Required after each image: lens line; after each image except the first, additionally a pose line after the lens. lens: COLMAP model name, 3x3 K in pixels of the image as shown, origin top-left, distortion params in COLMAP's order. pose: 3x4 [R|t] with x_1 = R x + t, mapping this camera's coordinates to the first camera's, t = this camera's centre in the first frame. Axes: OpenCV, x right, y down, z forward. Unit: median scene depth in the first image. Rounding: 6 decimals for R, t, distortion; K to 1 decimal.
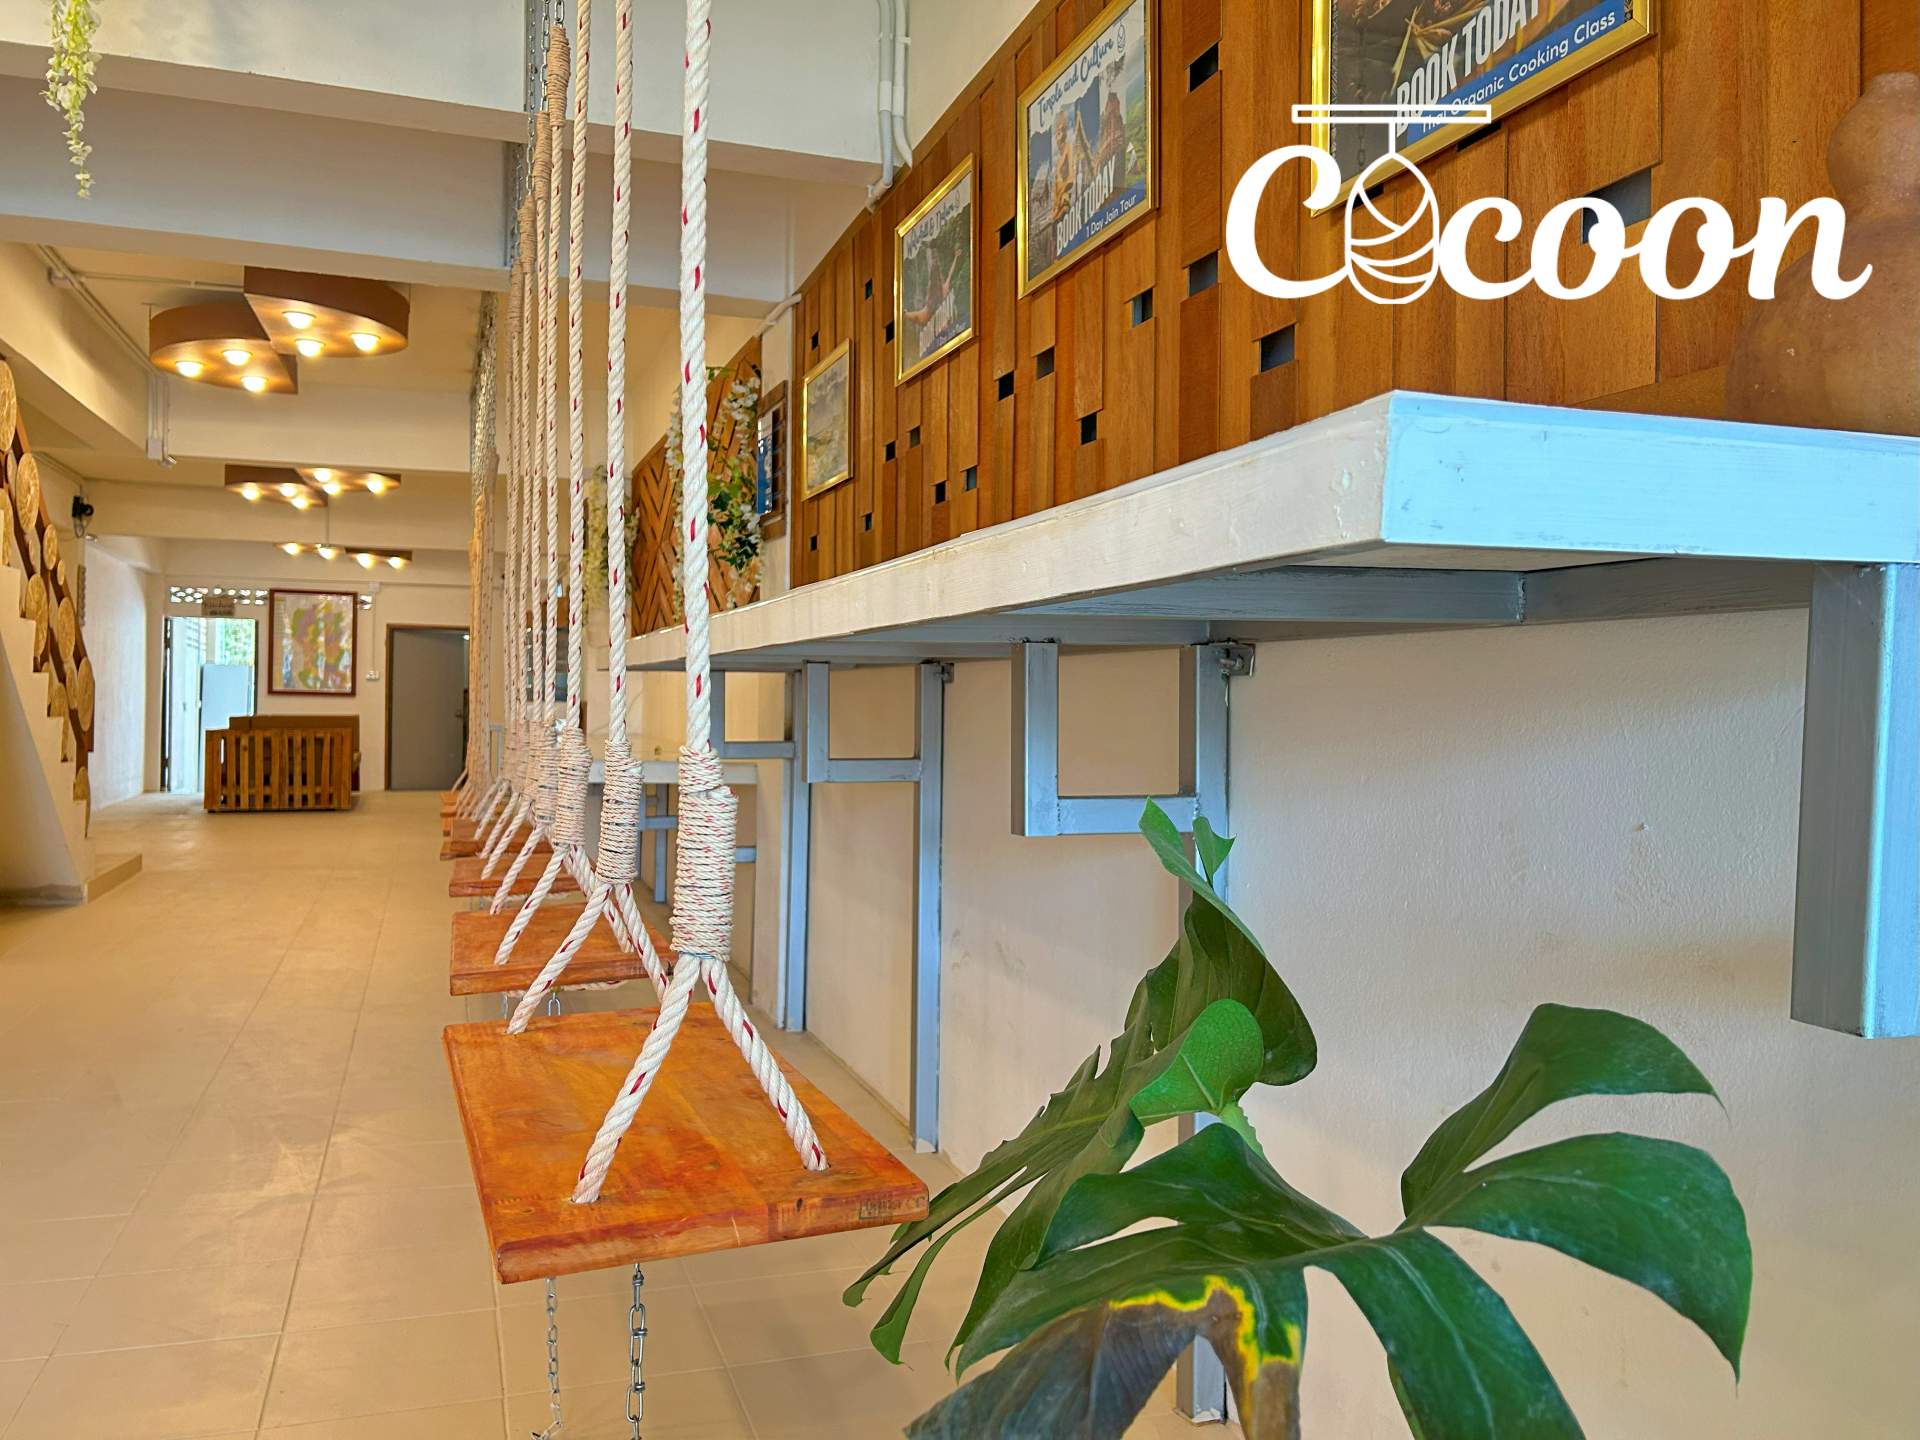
lens RADIAL K [[1466.0, 0, 960.0], [0, 1466.0, 706.8], [0, 0, 1]] dist [0.006207, 0.000138]
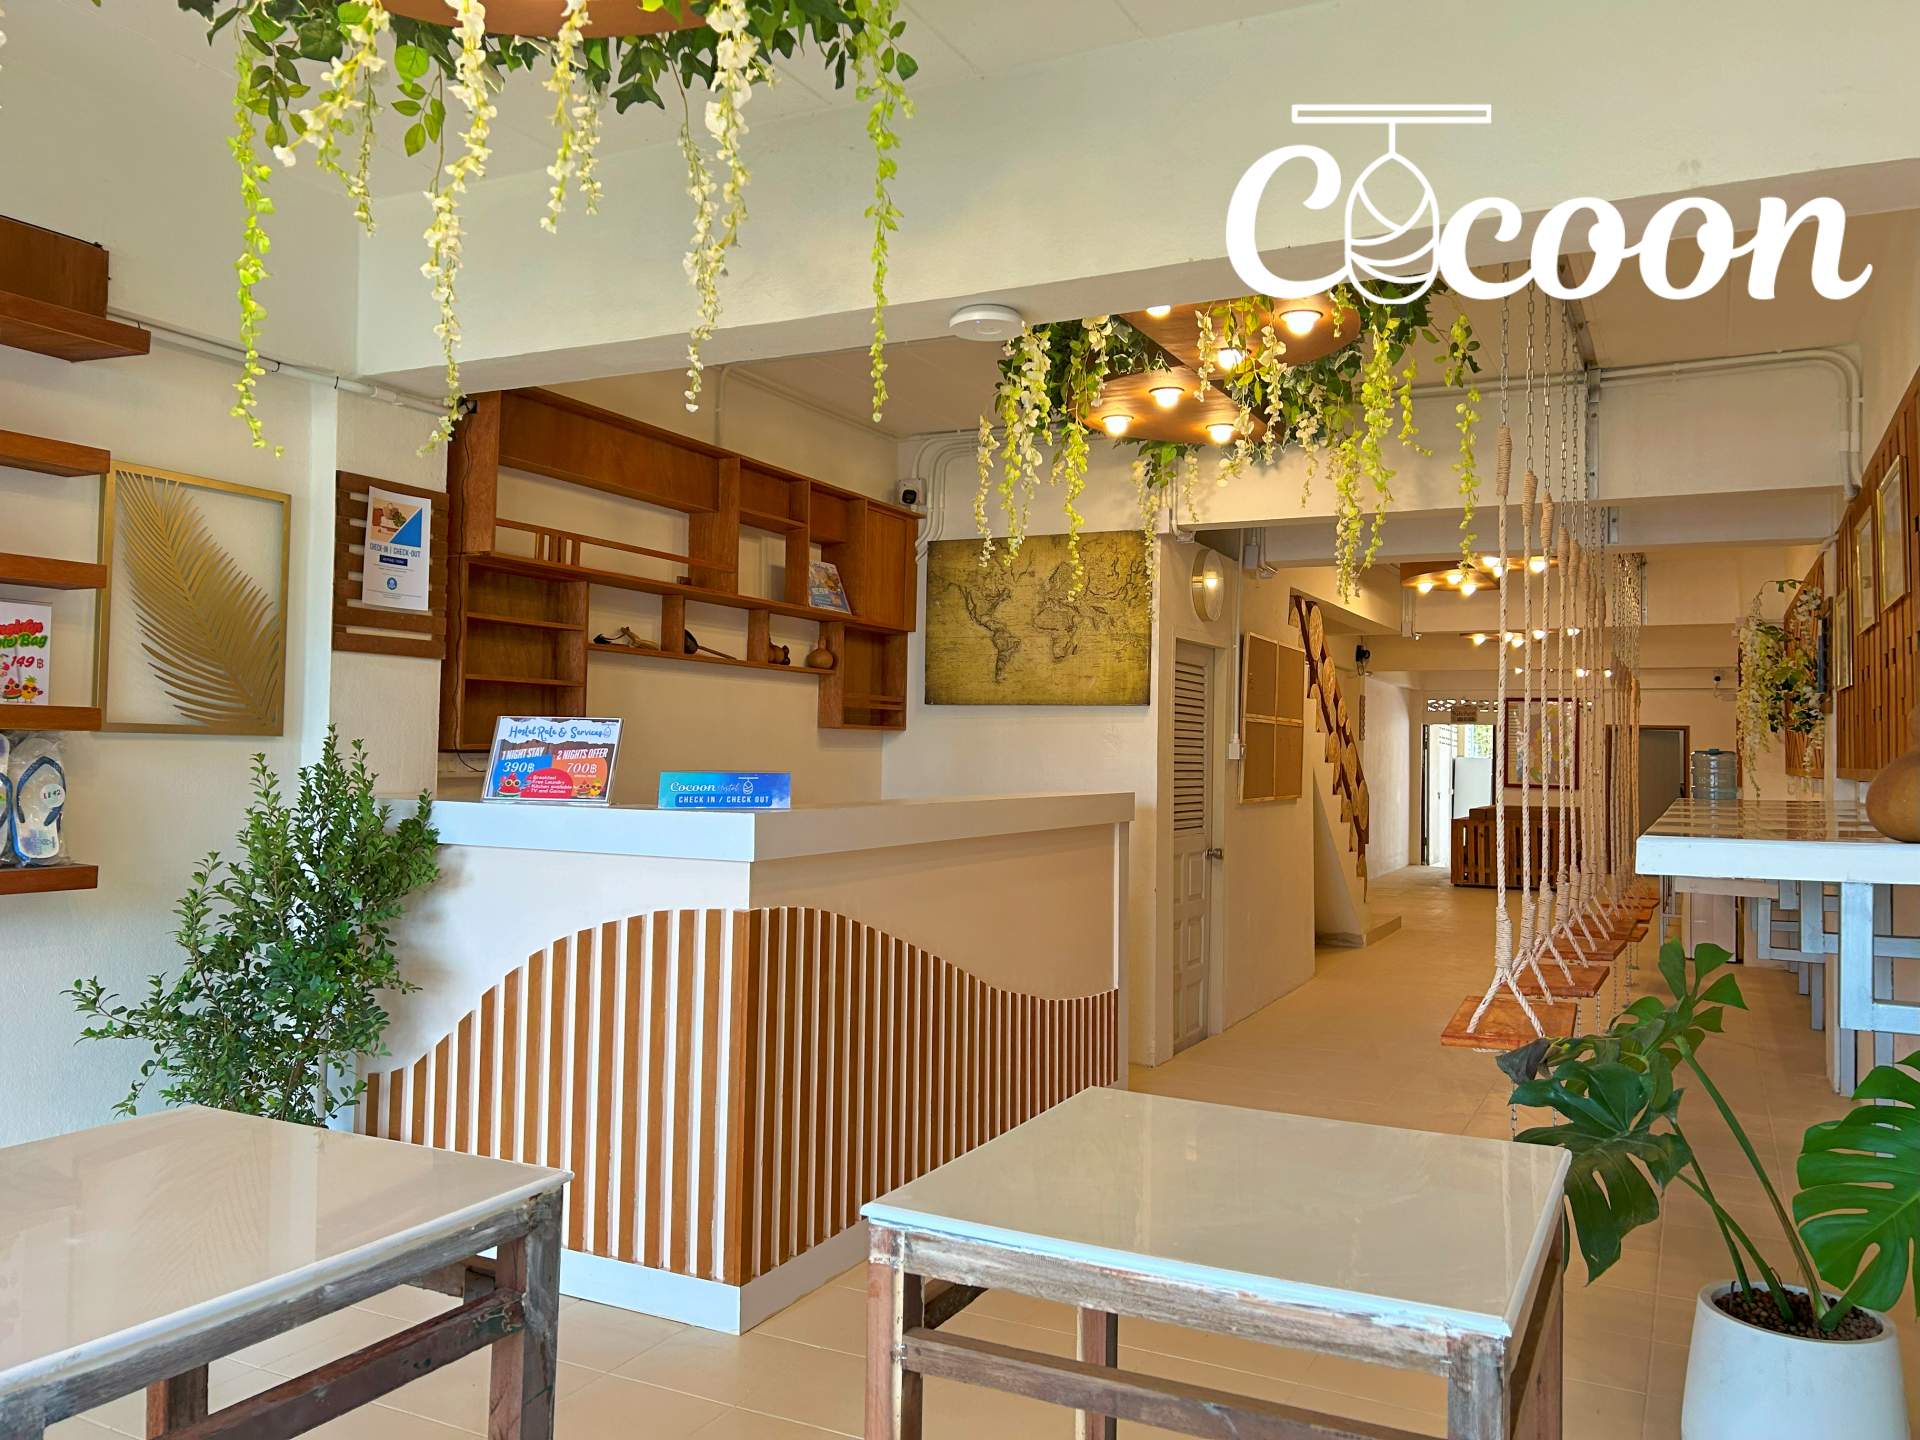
lens RADIAL K [[1457.2, 0, 965.6], [0, 1457.2, 708.4], [0, 0, 1]] dist [0.067596, -0.057362]
pose [[0.692305, -0.028274, -0.721051, 0.223336], [-0.005934, 0.998975, -0.044869, -0.042497], [0.721581, 0.035342, 0.691428, -0.359780]]
